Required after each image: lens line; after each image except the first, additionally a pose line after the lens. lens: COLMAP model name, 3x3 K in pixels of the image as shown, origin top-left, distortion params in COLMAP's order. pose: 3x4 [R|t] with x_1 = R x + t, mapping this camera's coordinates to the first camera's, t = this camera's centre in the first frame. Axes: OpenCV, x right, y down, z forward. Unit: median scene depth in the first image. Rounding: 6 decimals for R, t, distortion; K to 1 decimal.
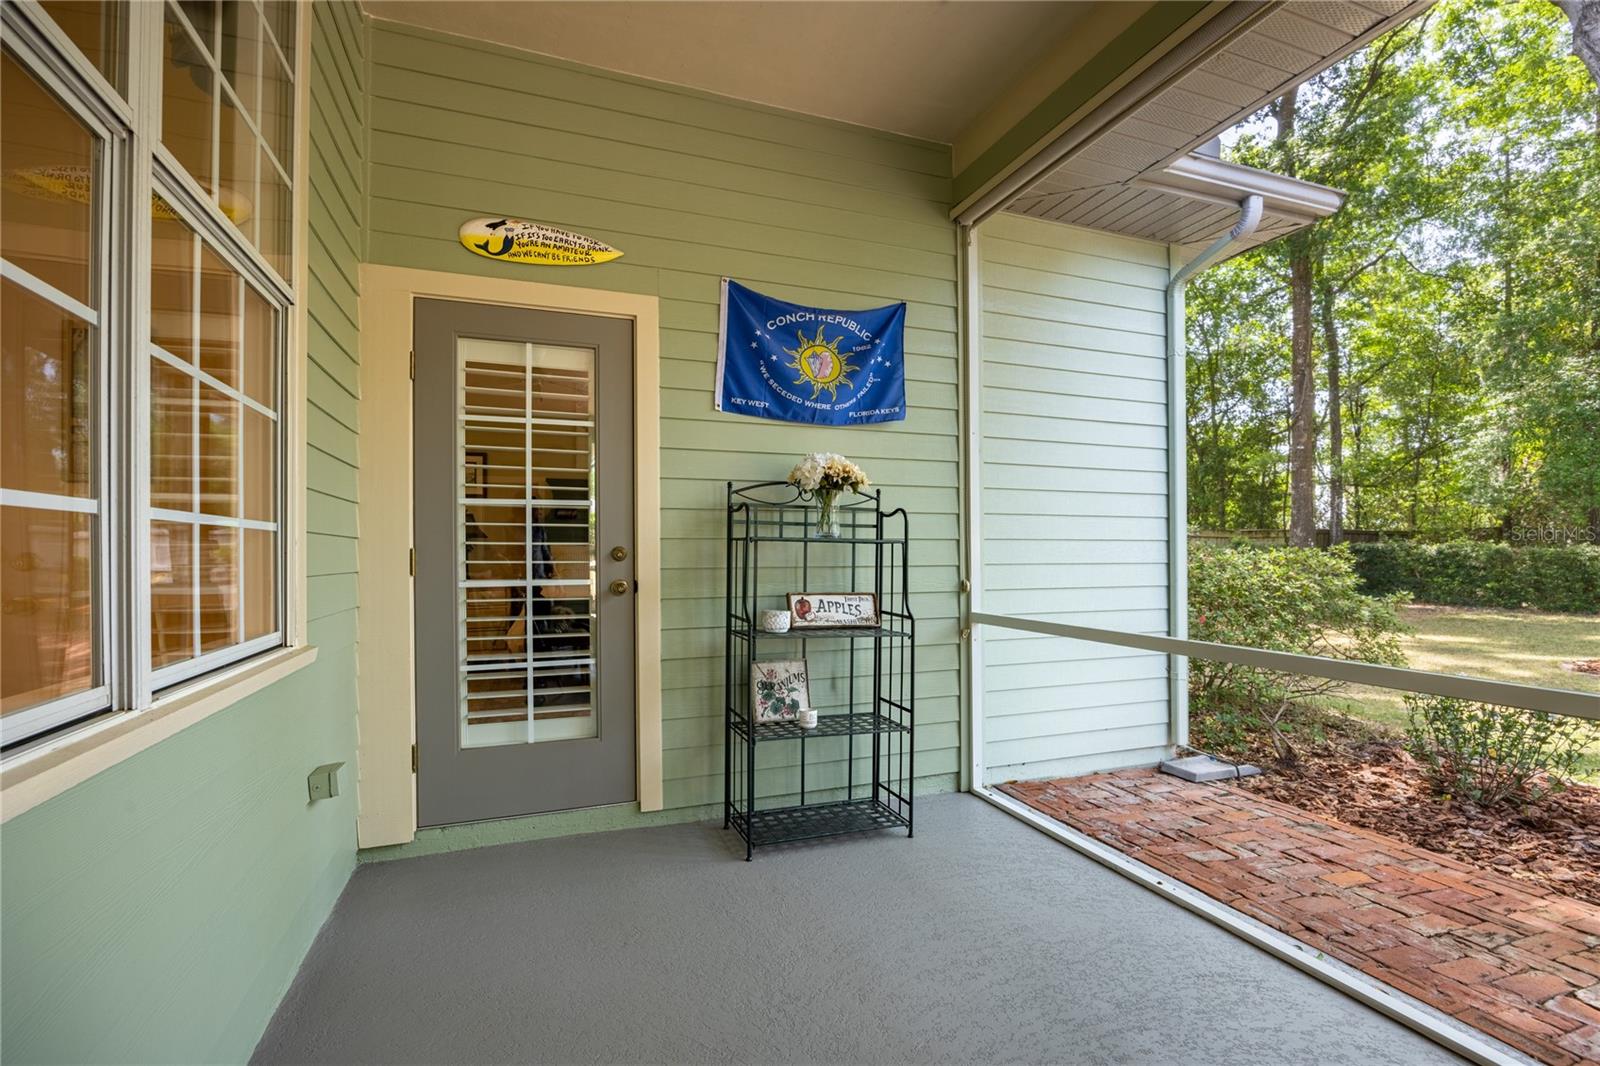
lens RADIAL K [[690.7, 0, 800.9], [0, 690.7, 552.2], [0, 0, 1]] dist [-0.027996, 0.000188]
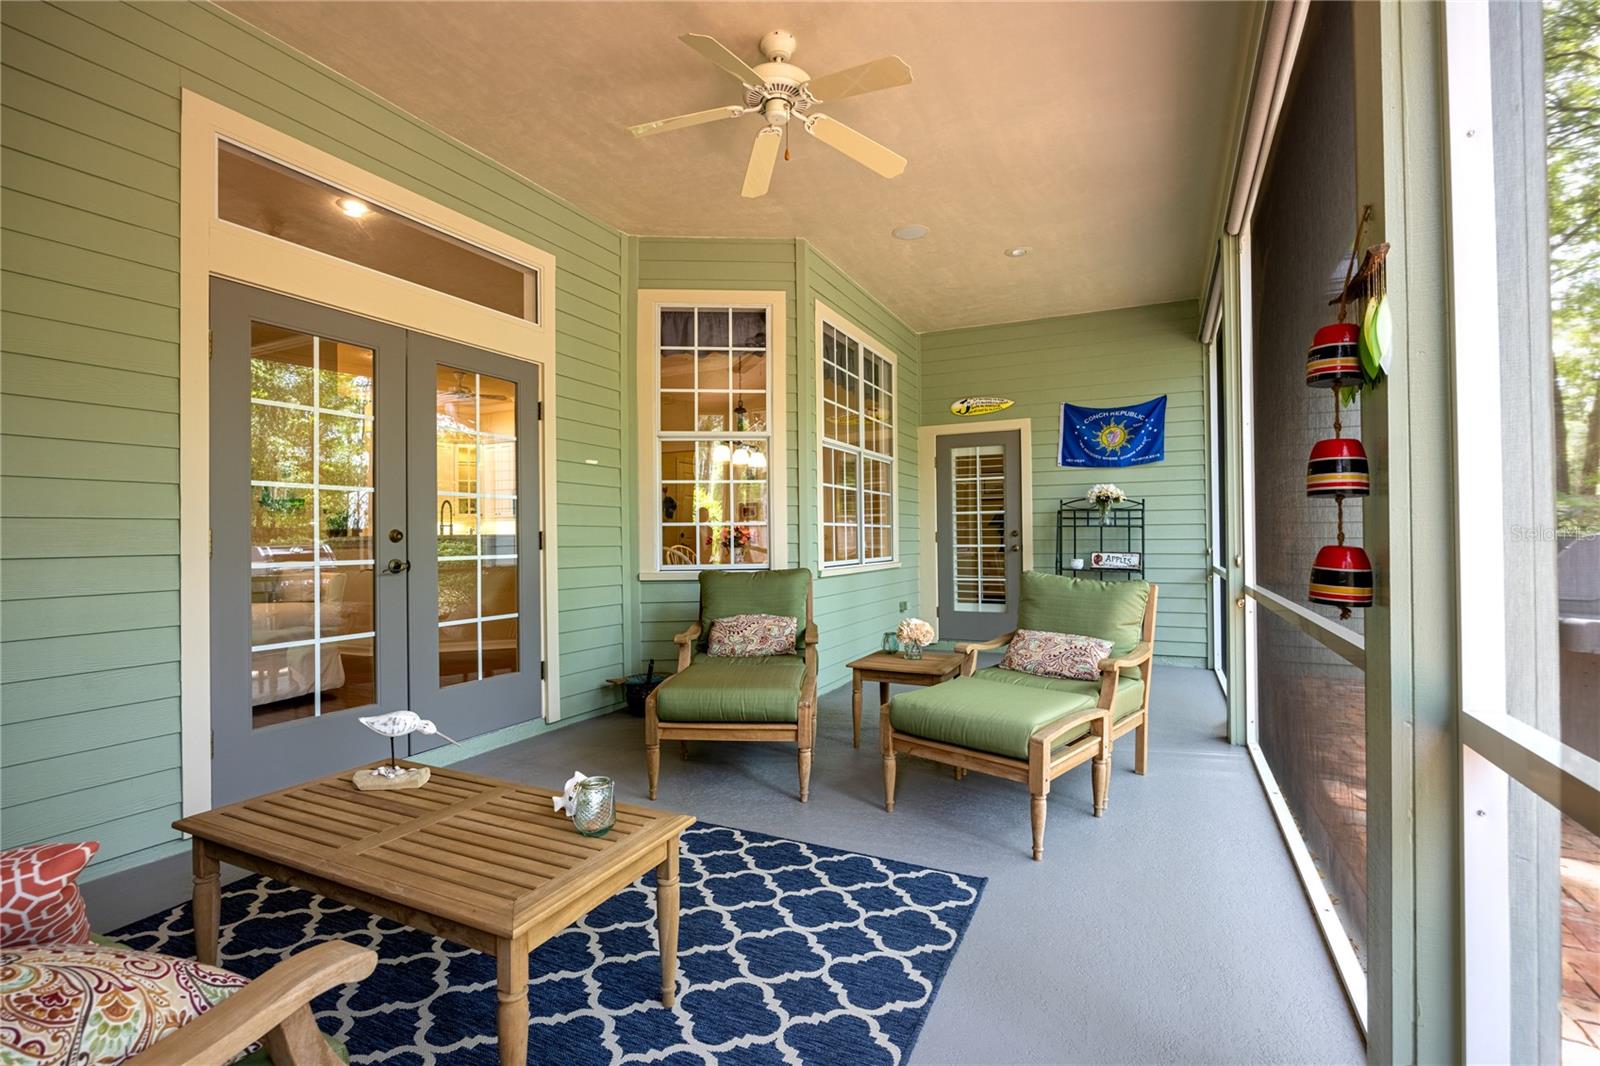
lens RADIAL K [[708.3, 0, 796.8], [0, 708.3, 539.8], [0, 0, 1]] dist [-0.004754, -0.000097]
pose [[0.666044, 0.001562, -0.745911, 0.968587], [0.008322, 0.999920, 0.009525, -0.004327], [0.745866, -0.012552, 0.665978, -1.065004]]
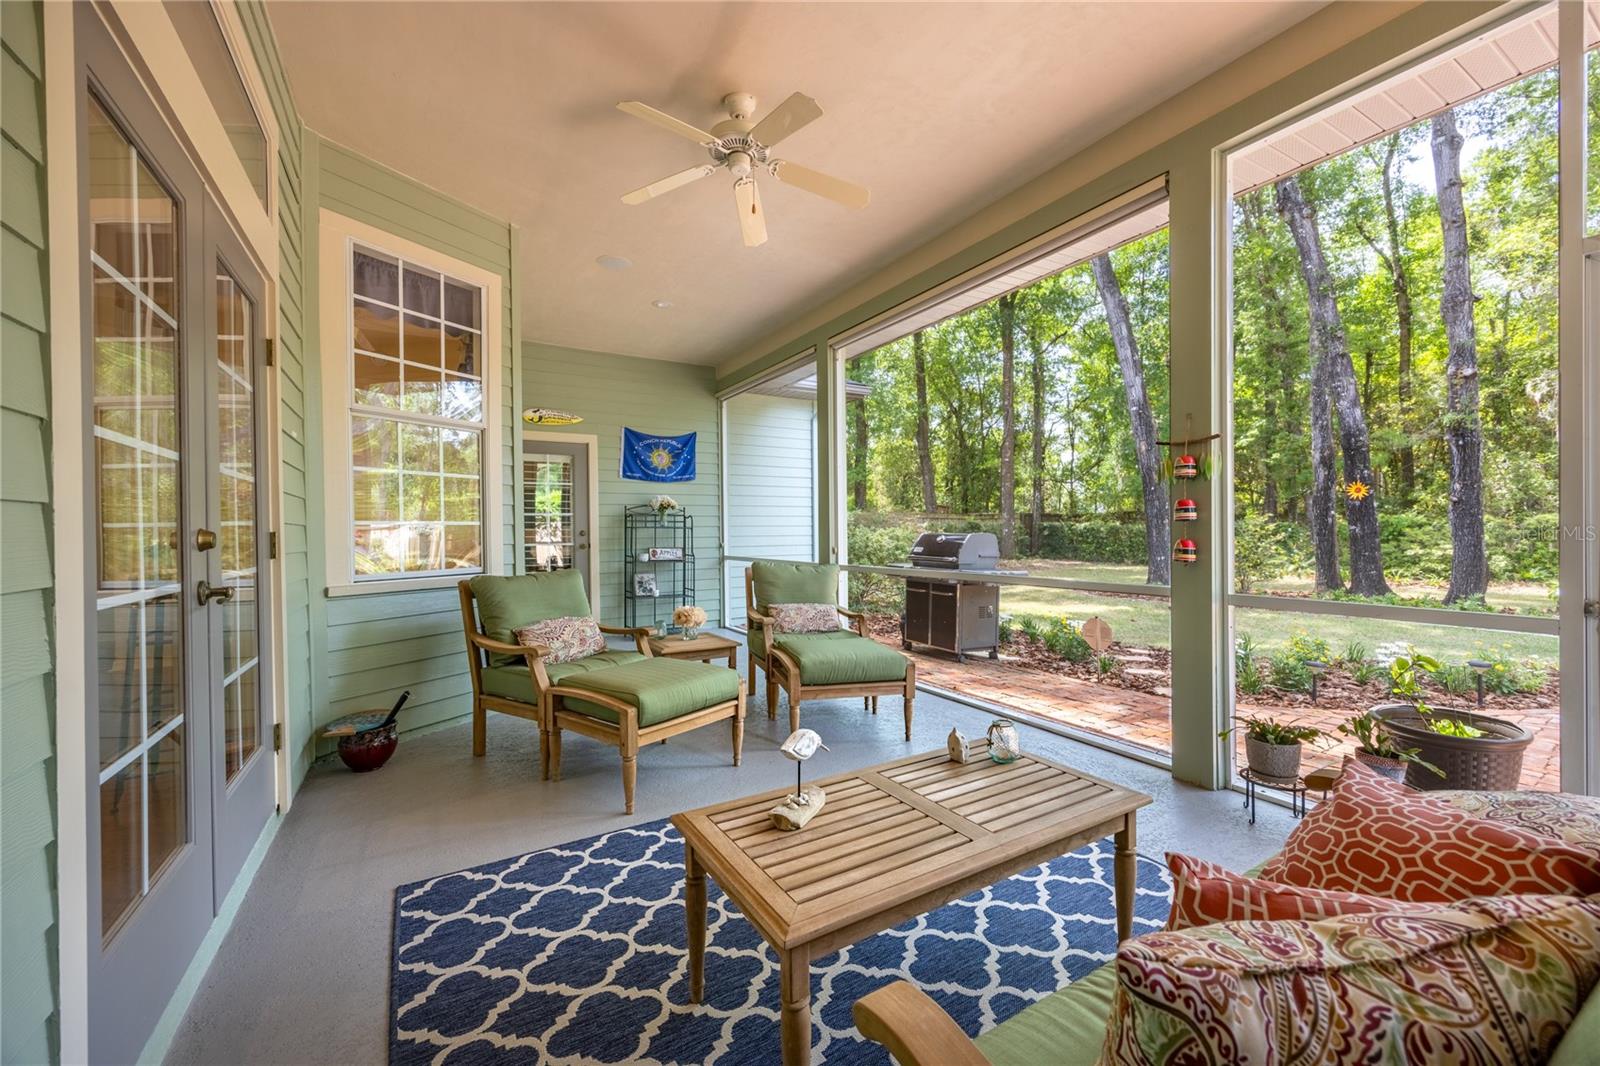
lens RADIAL K [[632.2, 0, 774.3], [0, 632.2, 532.8], [0, 0, 1]] dist [0.000618, 0.000032]
pose [[0.990755, -0.005316, 0.135558, 0.128803], [0.004318, 0.999961, 0.007651, -0.013316], [-0.135593, -0.006995, 0.990740, -1.433958]]
